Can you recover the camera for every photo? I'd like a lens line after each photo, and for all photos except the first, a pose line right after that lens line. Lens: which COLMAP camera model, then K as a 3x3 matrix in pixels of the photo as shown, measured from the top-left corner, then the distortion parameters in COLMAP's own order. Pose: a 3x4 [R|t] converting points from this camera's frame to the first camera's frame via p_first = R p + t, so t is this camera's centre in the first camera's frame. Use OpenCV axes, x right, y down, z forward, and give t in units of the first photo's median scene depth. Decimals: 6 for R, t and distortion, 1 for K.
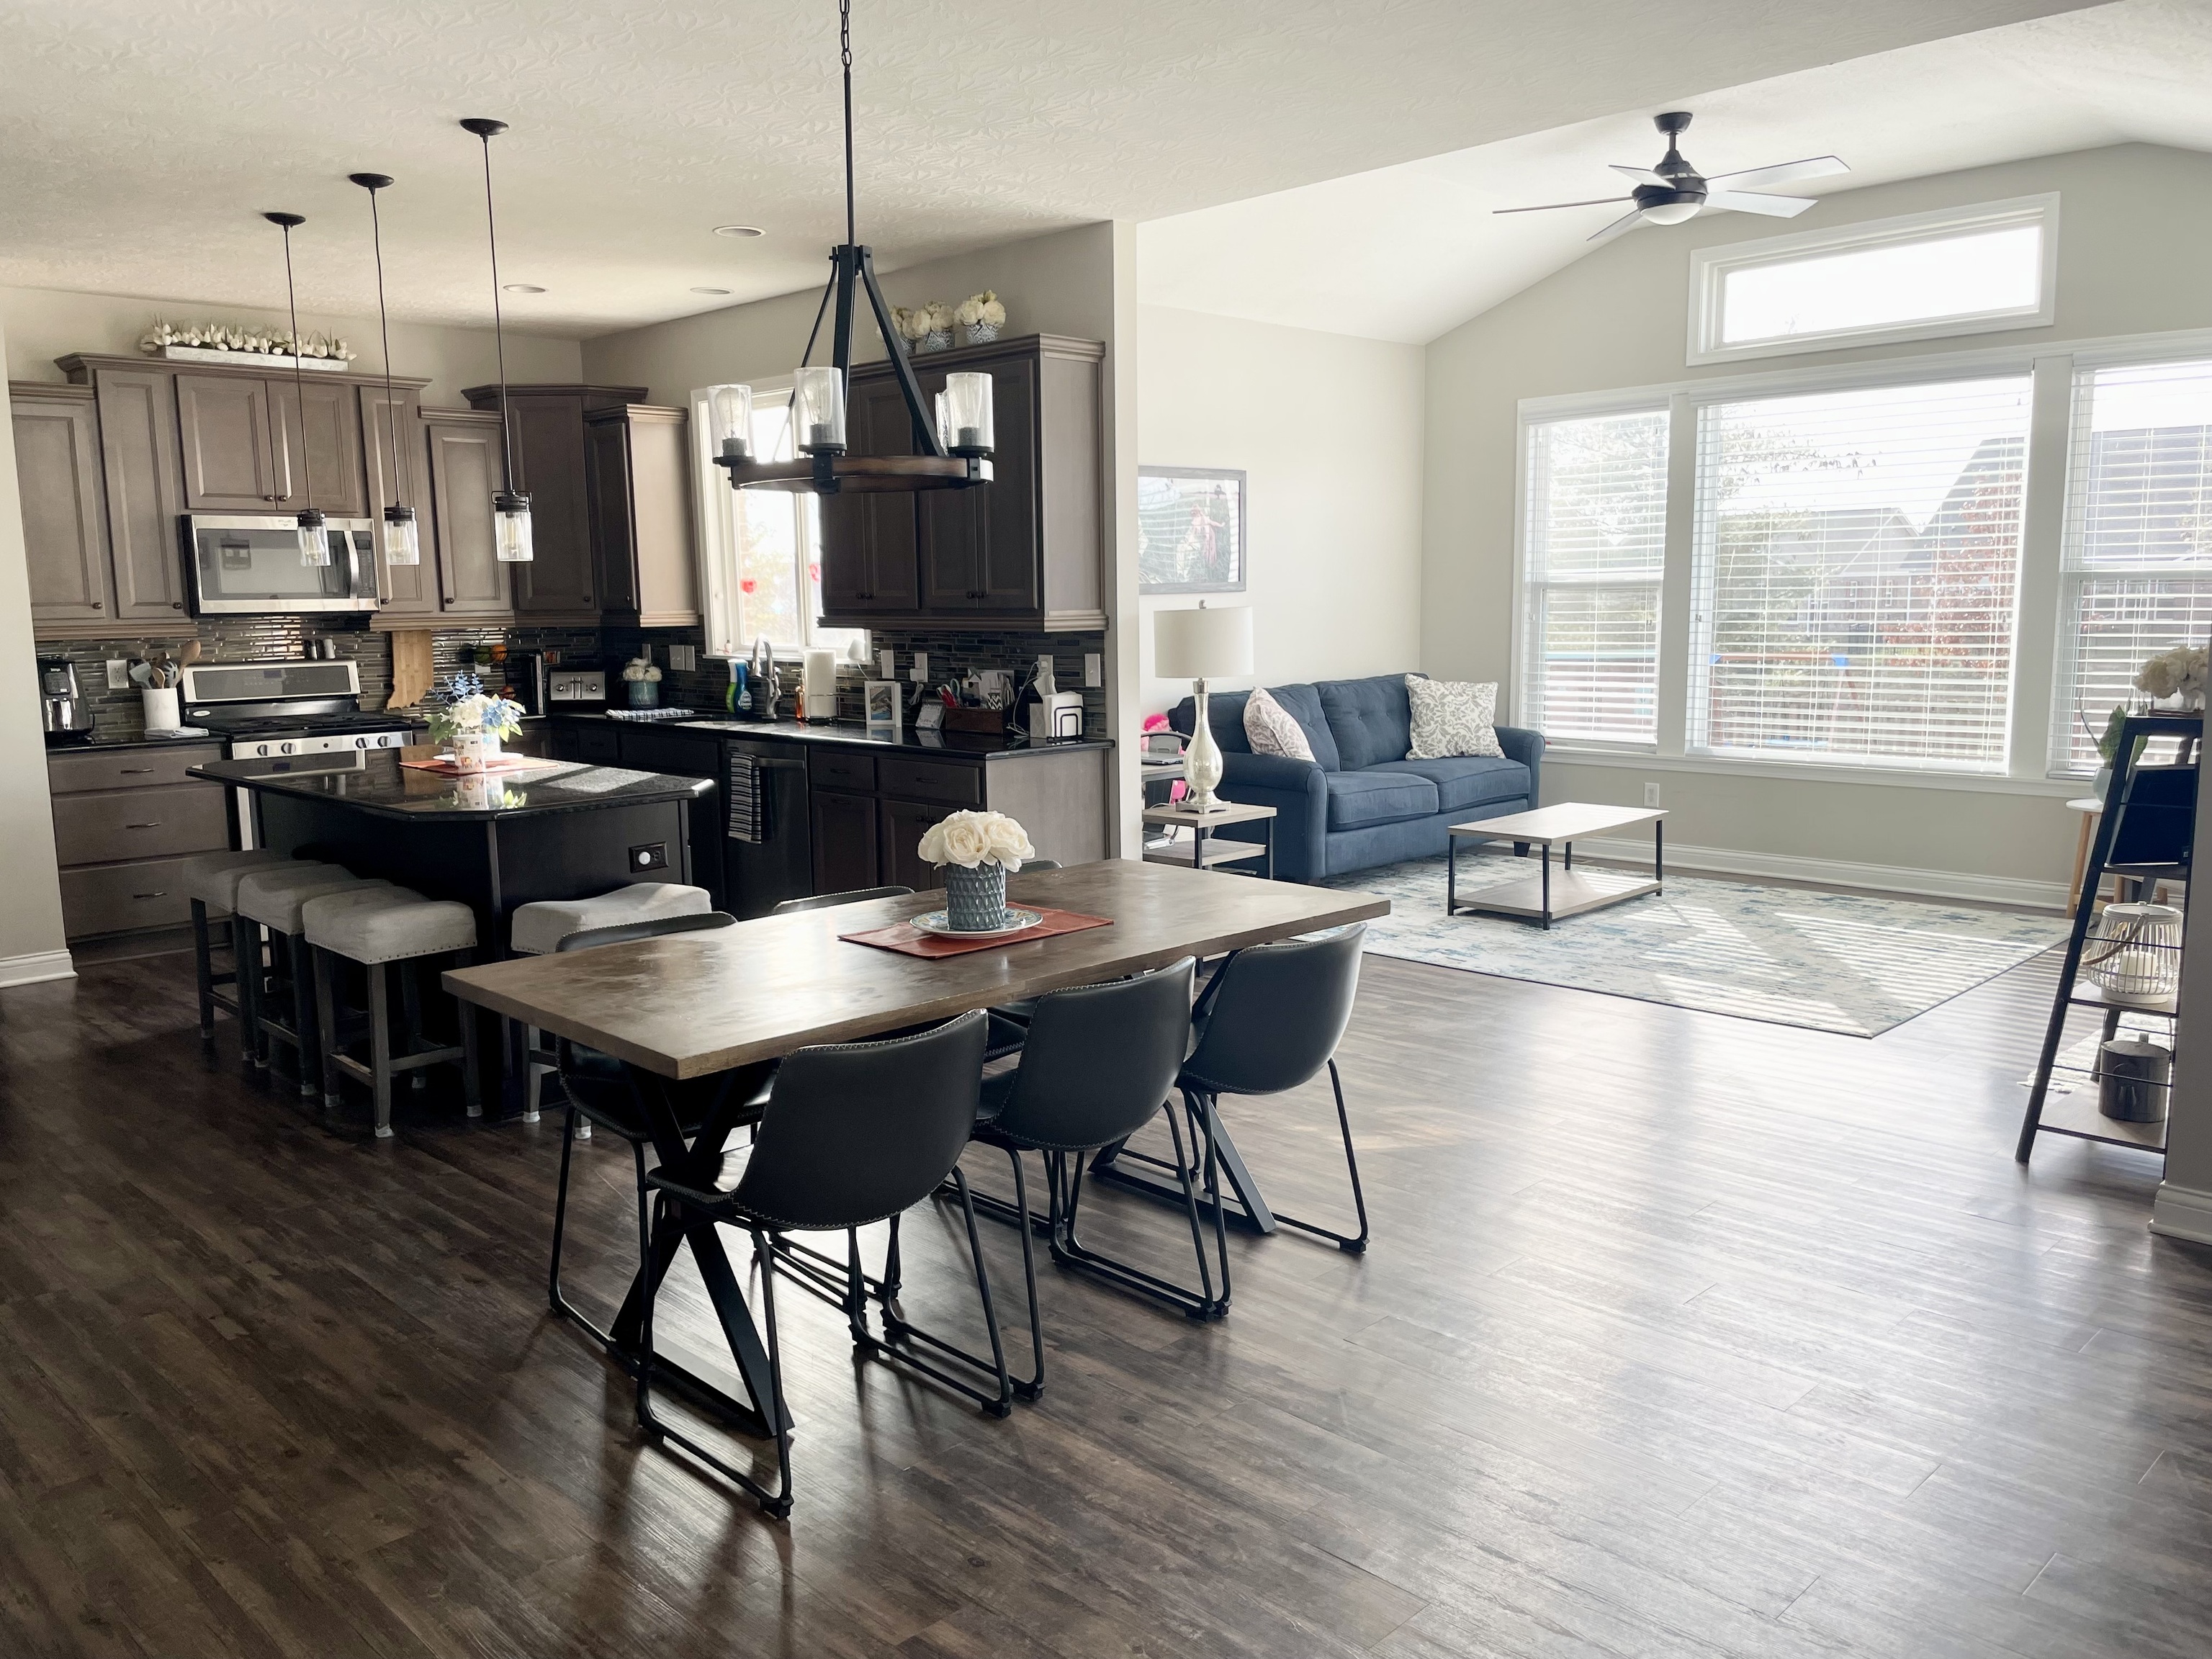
lens RADIAL K [[1686.9, 0, 1108.4], [0, 1686.9, 837.8], [0, 0, 1]] dist [0.071544, -0.088928]
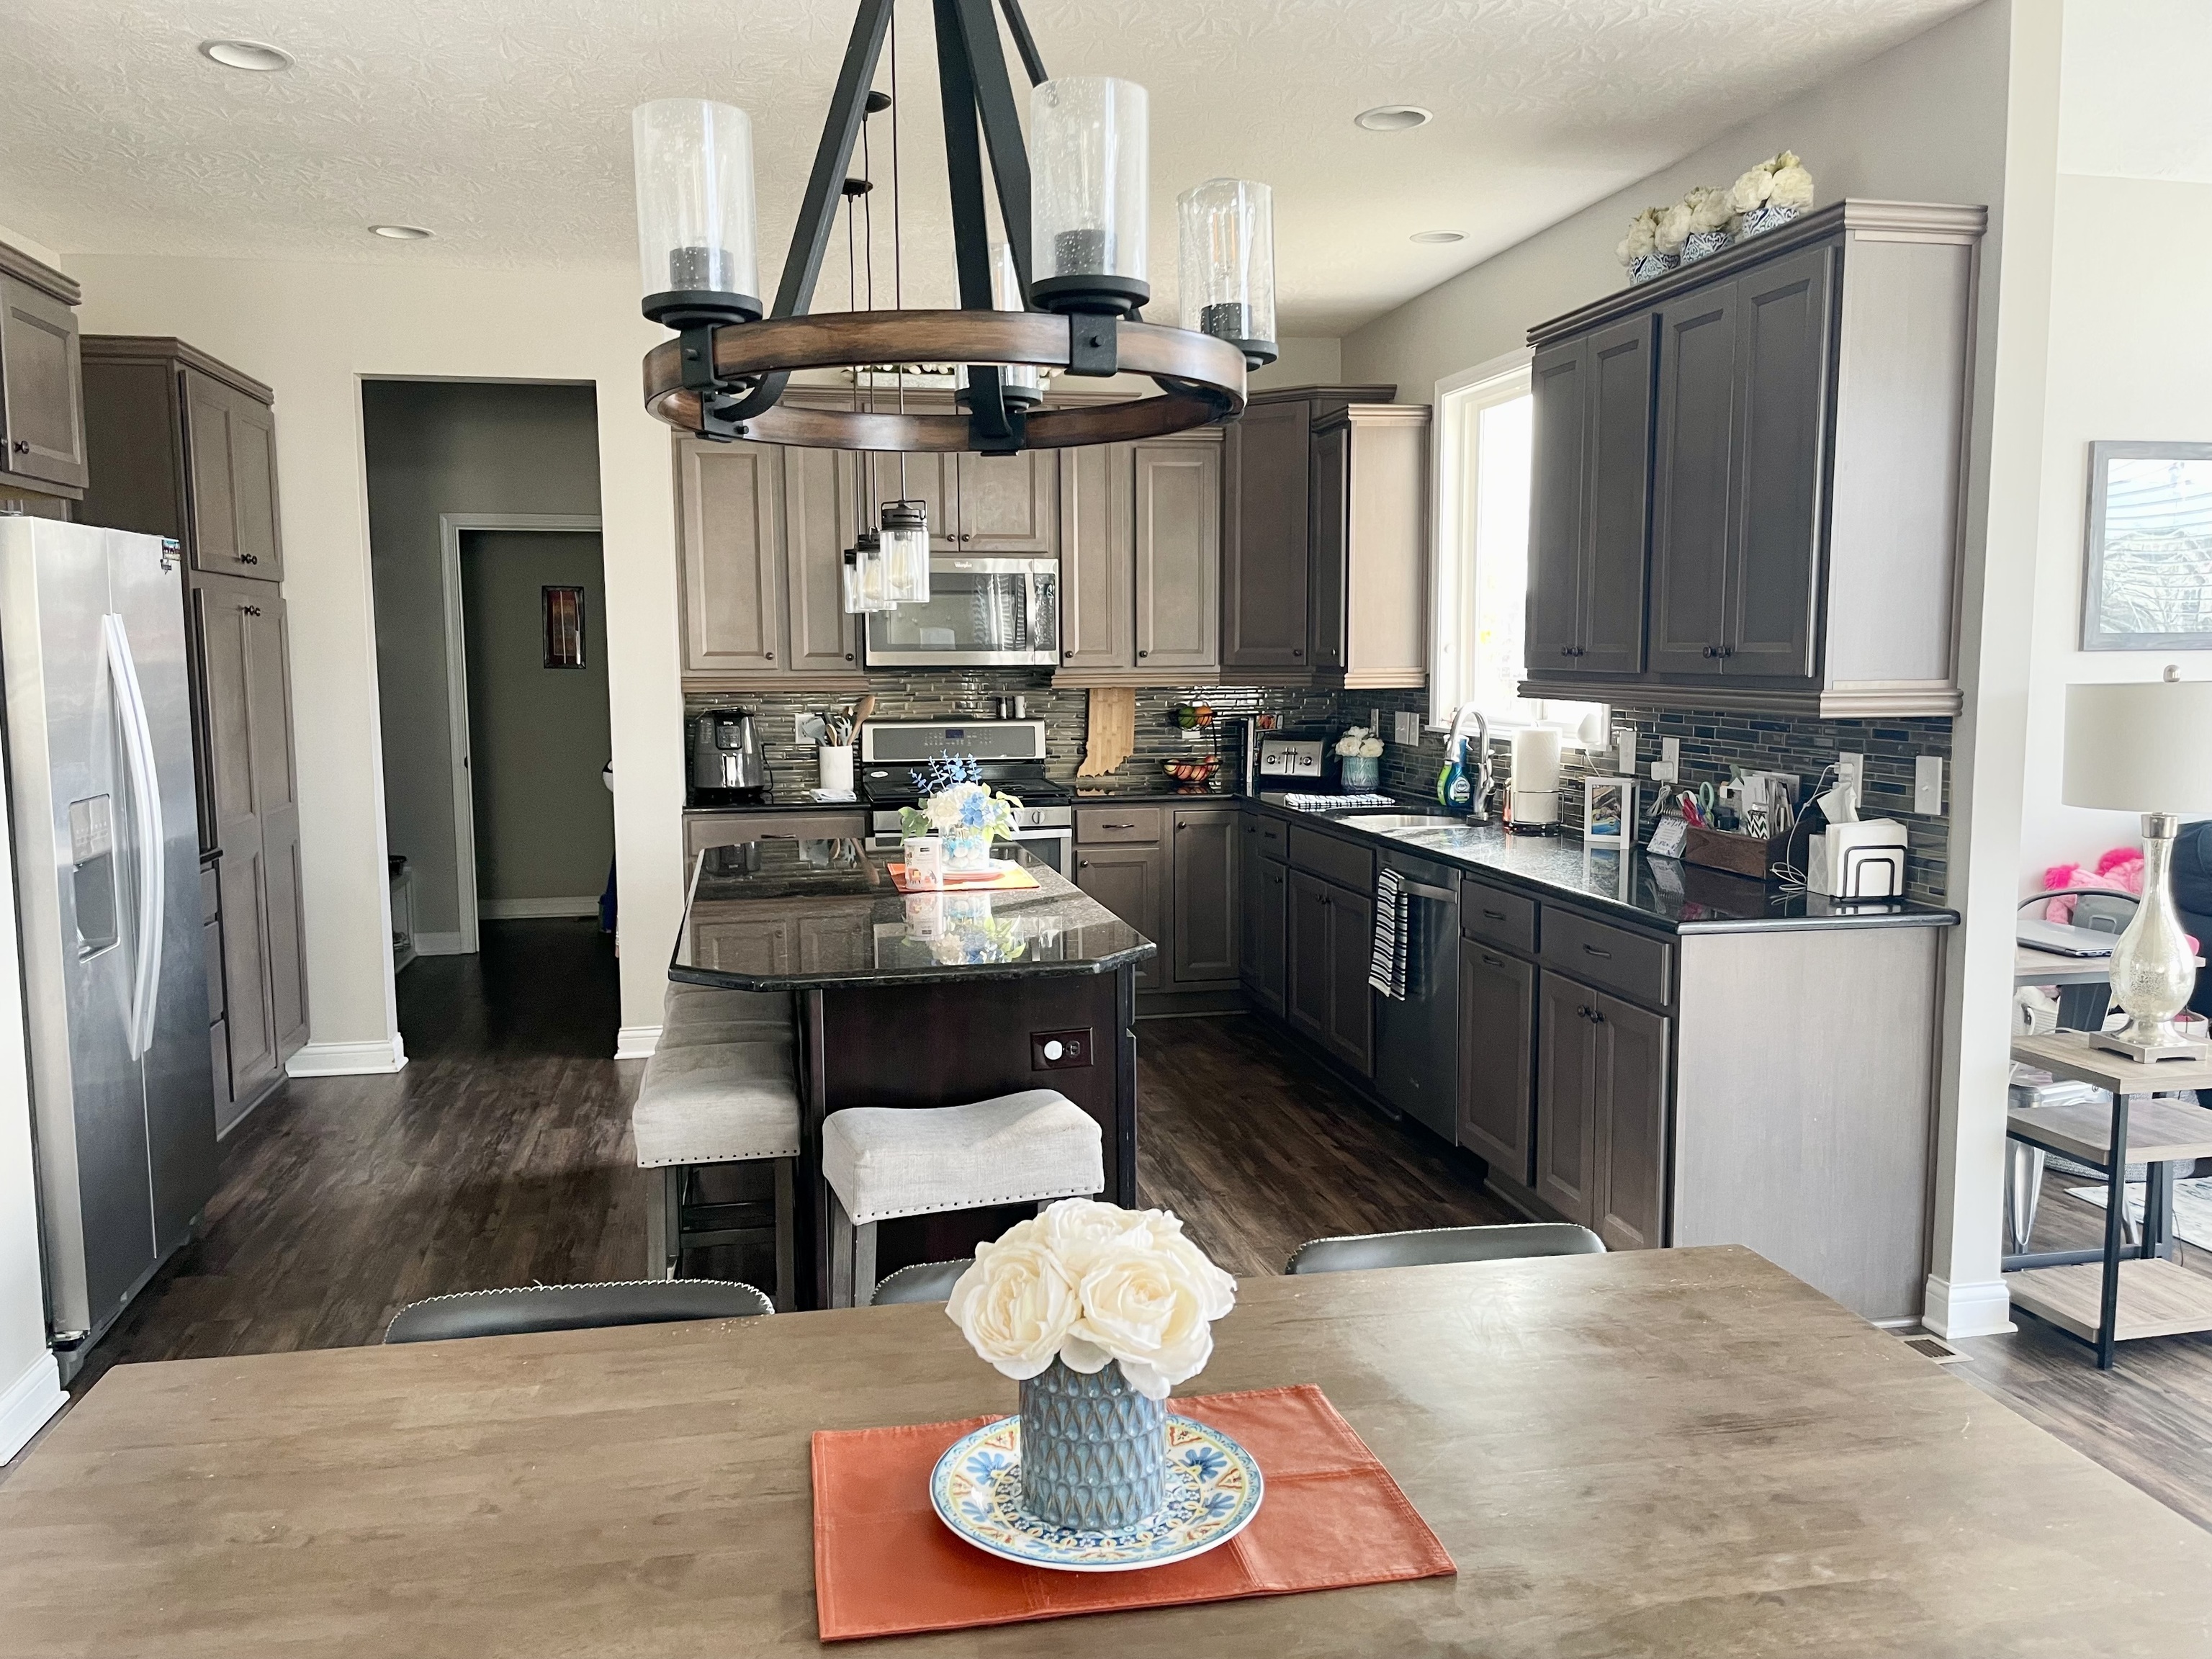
lens RADIAL K [[1686.9, 0, 1088.1], [0, 1686.9, 825.2], [0, 0, 1]] dist [0.071544, -0.088928]
pose [[0.831138, 0.067770, -0.551922, 0.067344], [-0.086797, 0.996191, -0.008386, -0.051305], [0.549251, 0.054875, 0.833854, 0.332383]]
